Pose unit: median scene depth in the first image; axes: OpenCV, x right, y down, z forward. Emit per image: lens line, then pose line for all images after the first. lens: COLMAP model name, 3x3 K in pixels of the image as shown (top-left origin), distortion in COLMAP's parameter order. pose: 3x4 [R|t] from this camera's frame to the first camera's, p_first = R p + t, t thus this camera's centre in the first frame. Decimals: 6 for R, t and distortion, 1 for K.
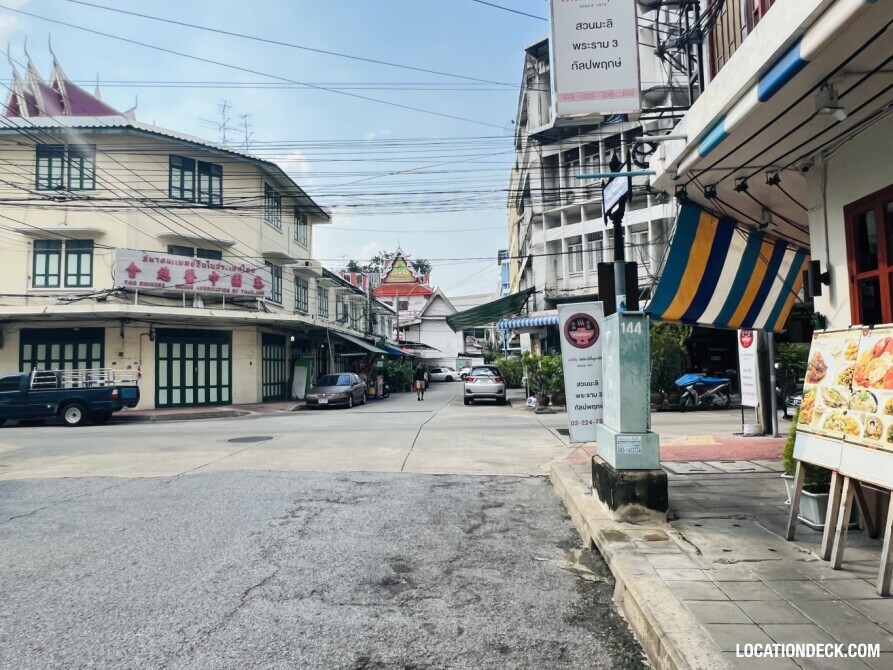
lens RADIAL K [[585.1, 0, 443.8], [0, 585.1, 332.6], [0, 0, 1]] dist [-0.001263, -0.002772]
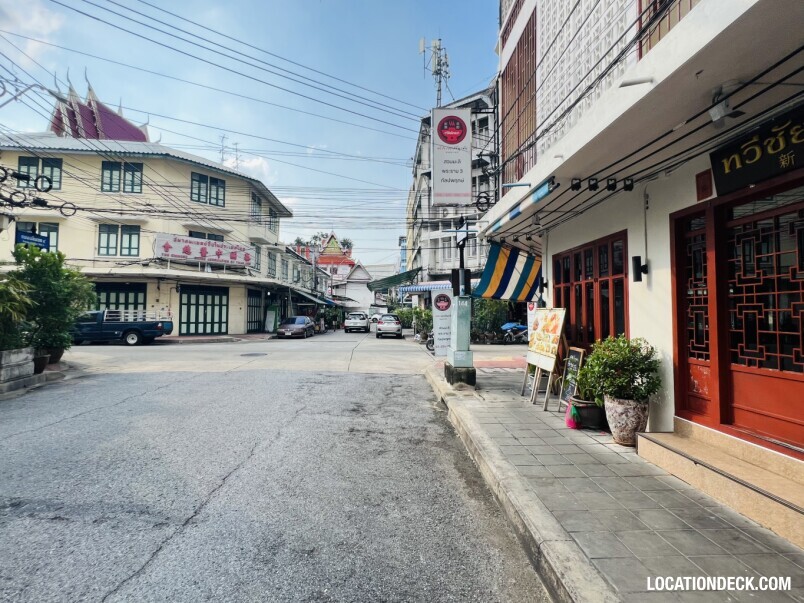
lens RADIAL K [[398.1, 0, 399.5], [0, 398.1, 296.3], [0, 0, 1]] dist [-0.012219, 0.005750]
pose [[0.994497, 0.032703, 0.099527, -0.016456], [-0.034353, 0.999299, 0.014905, -0.011752], [-0.098970, -0.018242, 0.994923, -0.112625]]
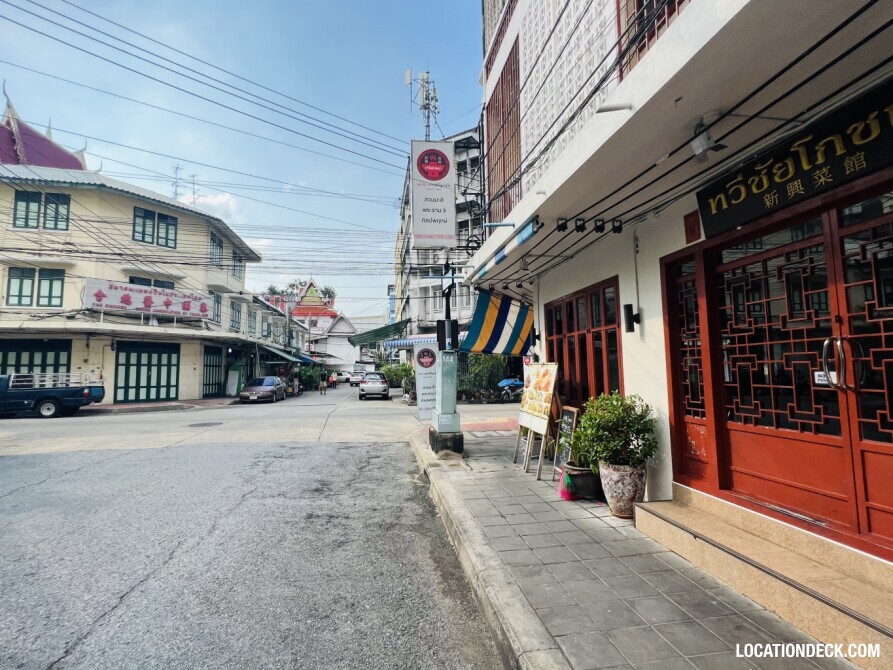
lens RADIAL K [[442.2, 0, 443.8], [0, 442.2, 329.3], [0, 0, 1]] dist [-0.012219, 0.005750]
pose [[0.975453, 0.029635, 0.218203, -0.003878], [-0.021888, 0.999044, -0.037835, -0.012175], [-0.219116, 0.032131, 0.975170, -0.102791]]
